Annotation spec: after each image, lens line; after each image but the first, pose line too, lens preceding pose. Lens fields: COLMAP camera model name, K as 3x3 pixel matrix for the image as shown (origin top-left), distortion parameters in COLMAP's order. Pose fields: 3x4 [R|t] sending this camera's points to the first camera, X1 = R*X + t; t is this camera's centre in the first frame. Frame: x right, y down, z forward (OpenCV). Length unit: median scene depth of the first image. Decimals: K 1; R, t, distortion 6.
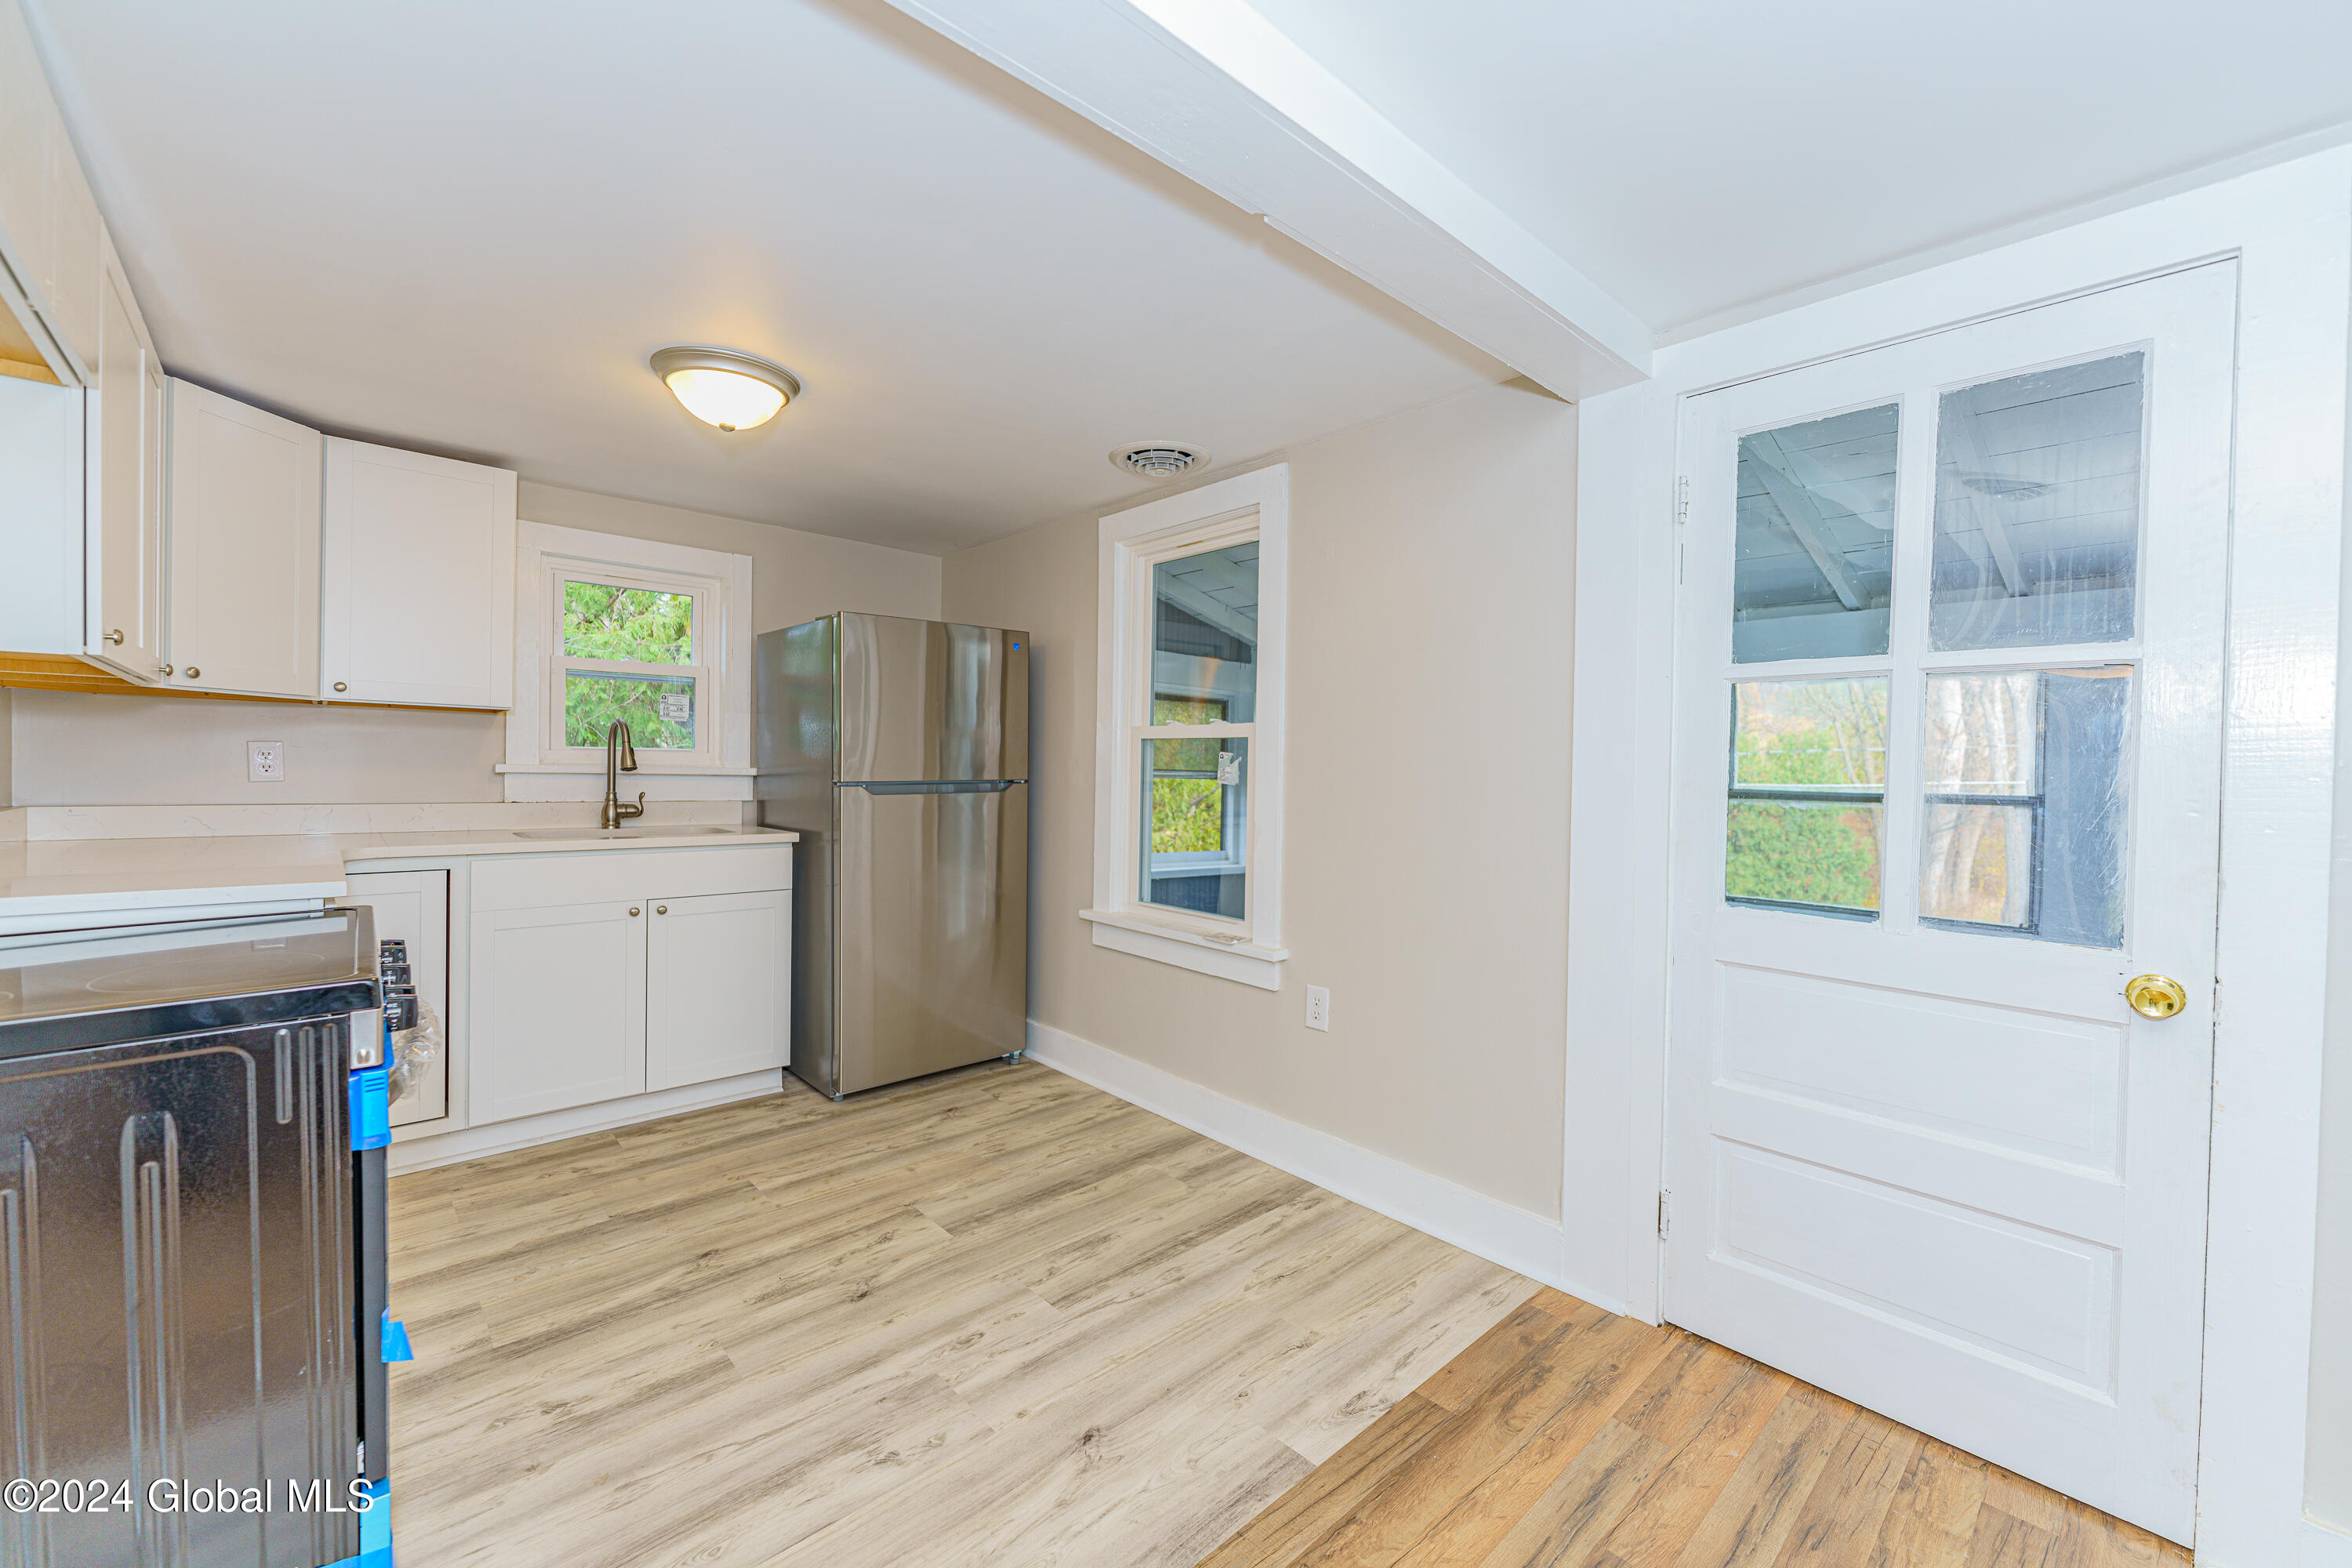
lens RADIAL K [[955.3, 0, 1135.1], [0, 955.3, 776.8], [0, 0, 1]] dist [0.001071, 0.000087]
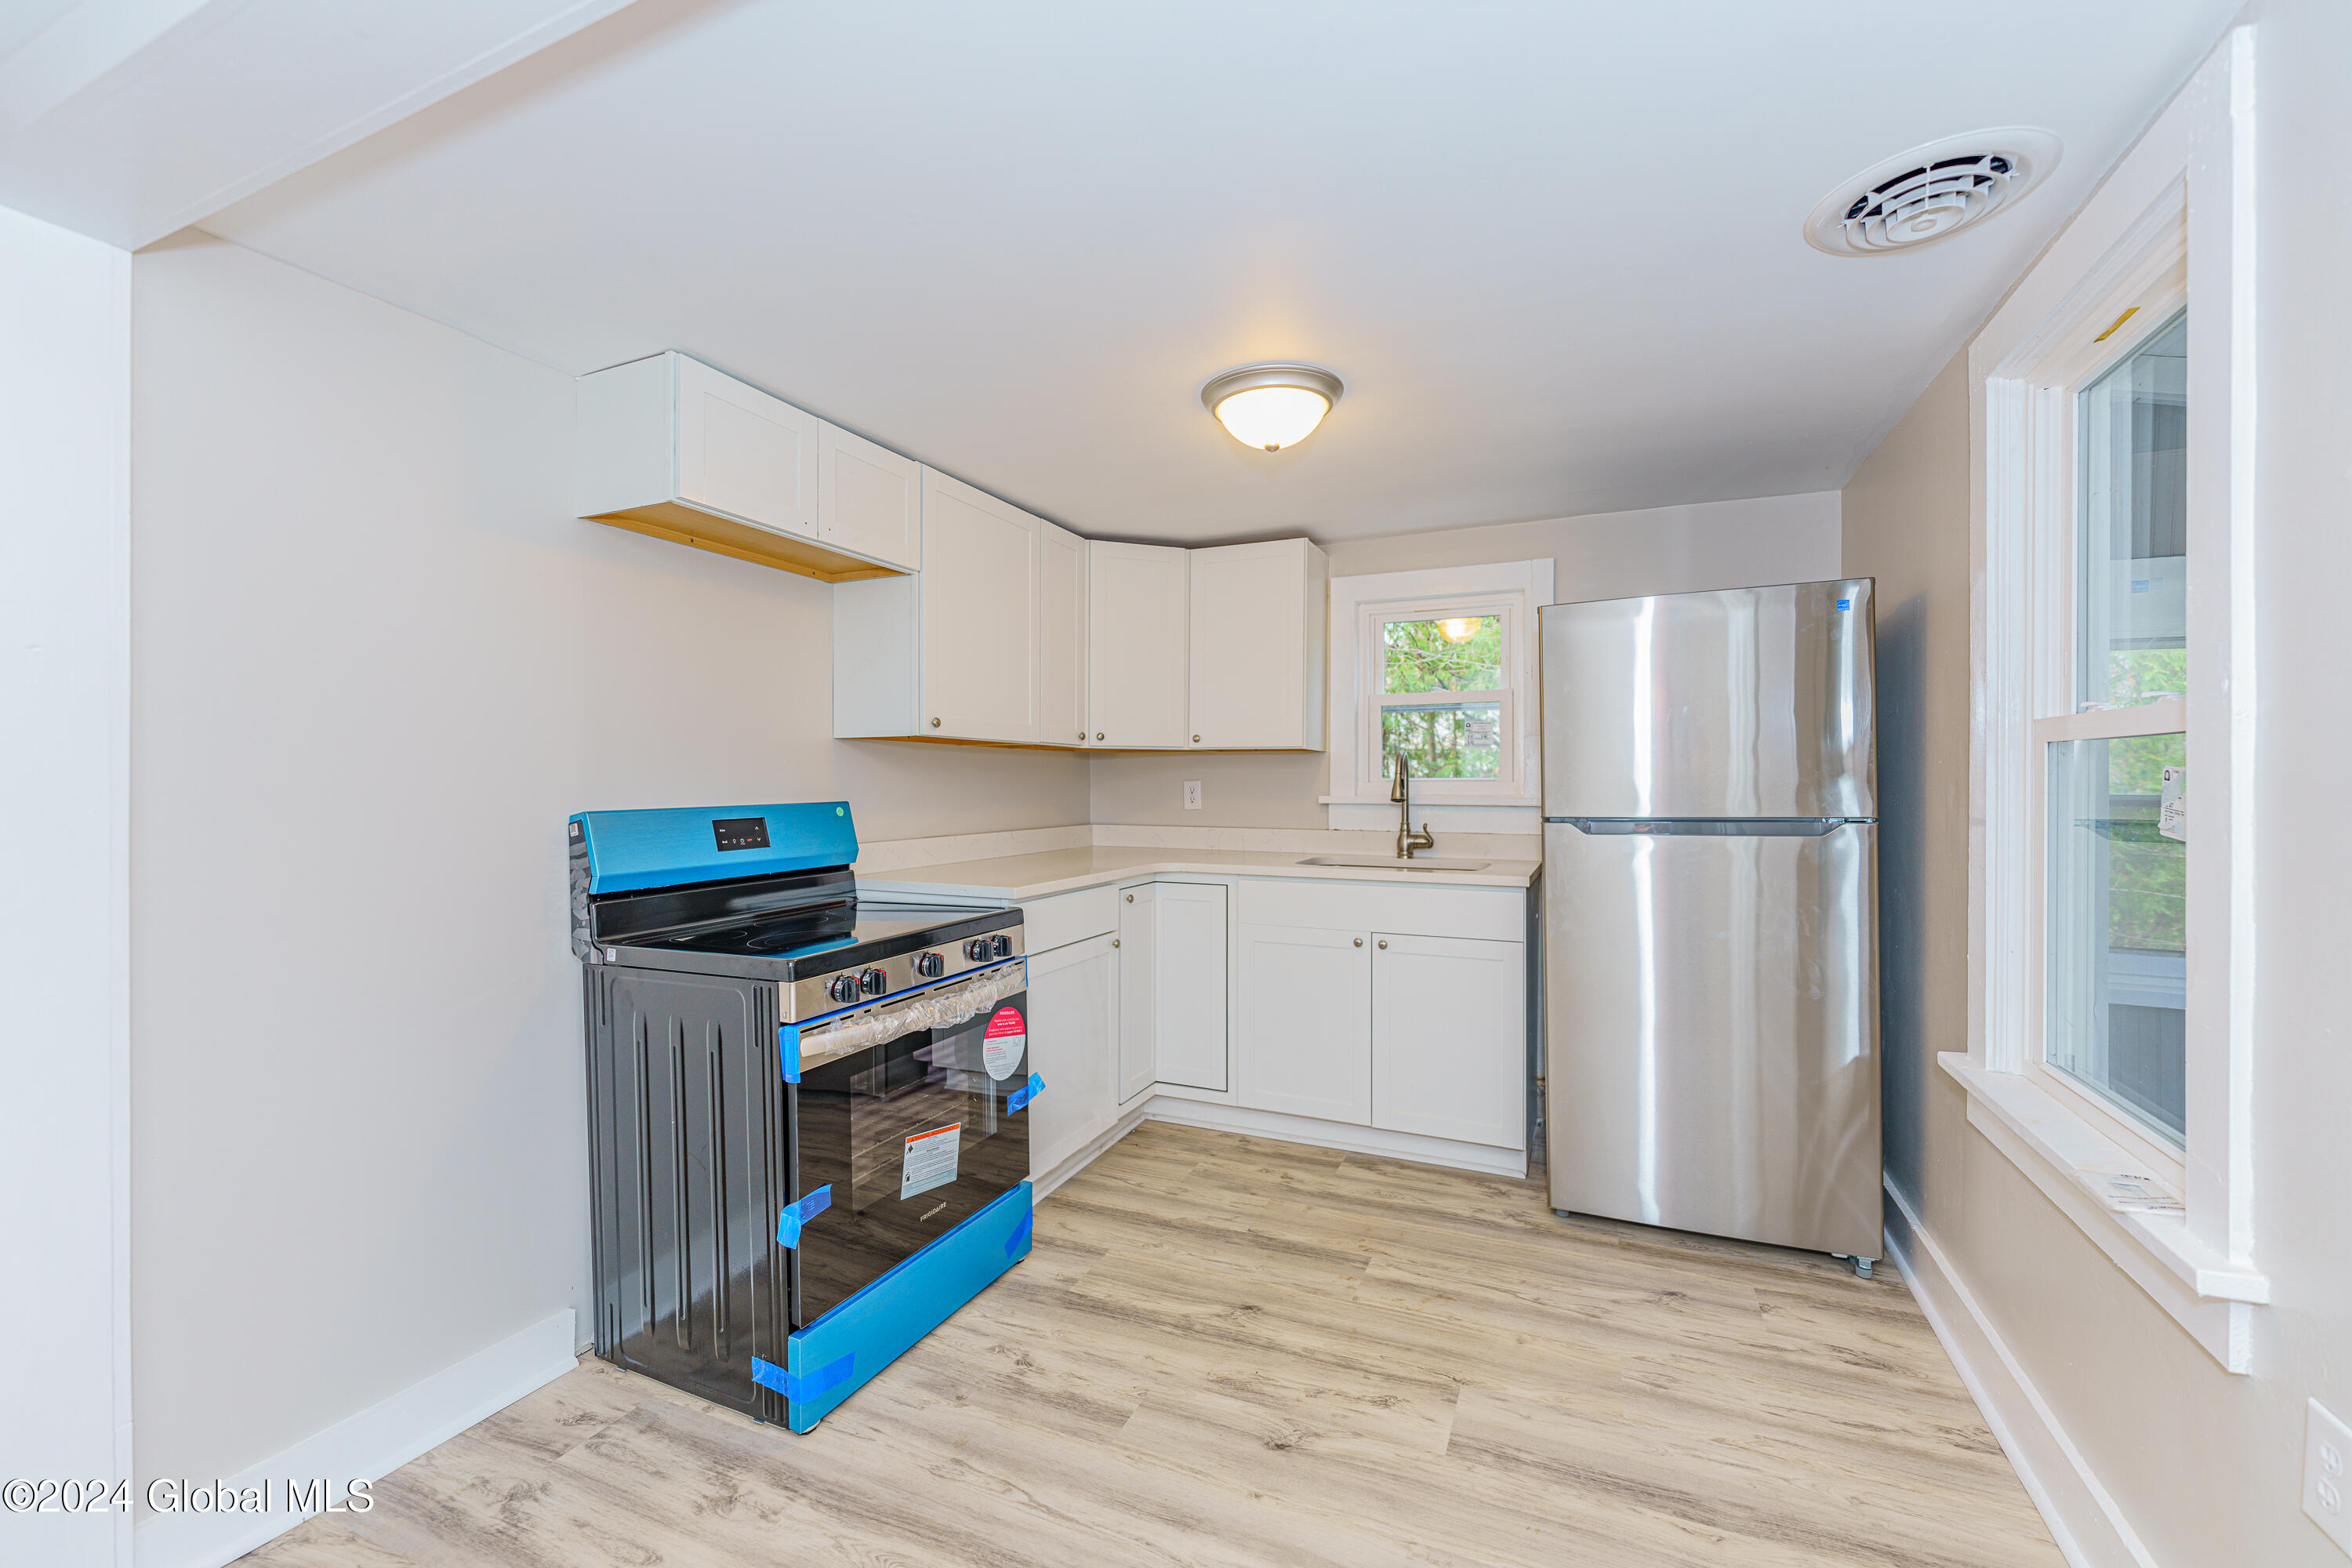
lens RADIAL K [[937.0, 0, 1176.0], [0, 937.0, 784.0], [0, 0, 1]] dist [0.002129, 0.000382]
pose [[0.414315, -0.014581, -0.910017, 0.313614], [0.000335, 0.999874, -0.015868, -0.011242], [0.910134, 0.006269, 0.414267, 0.431913]]
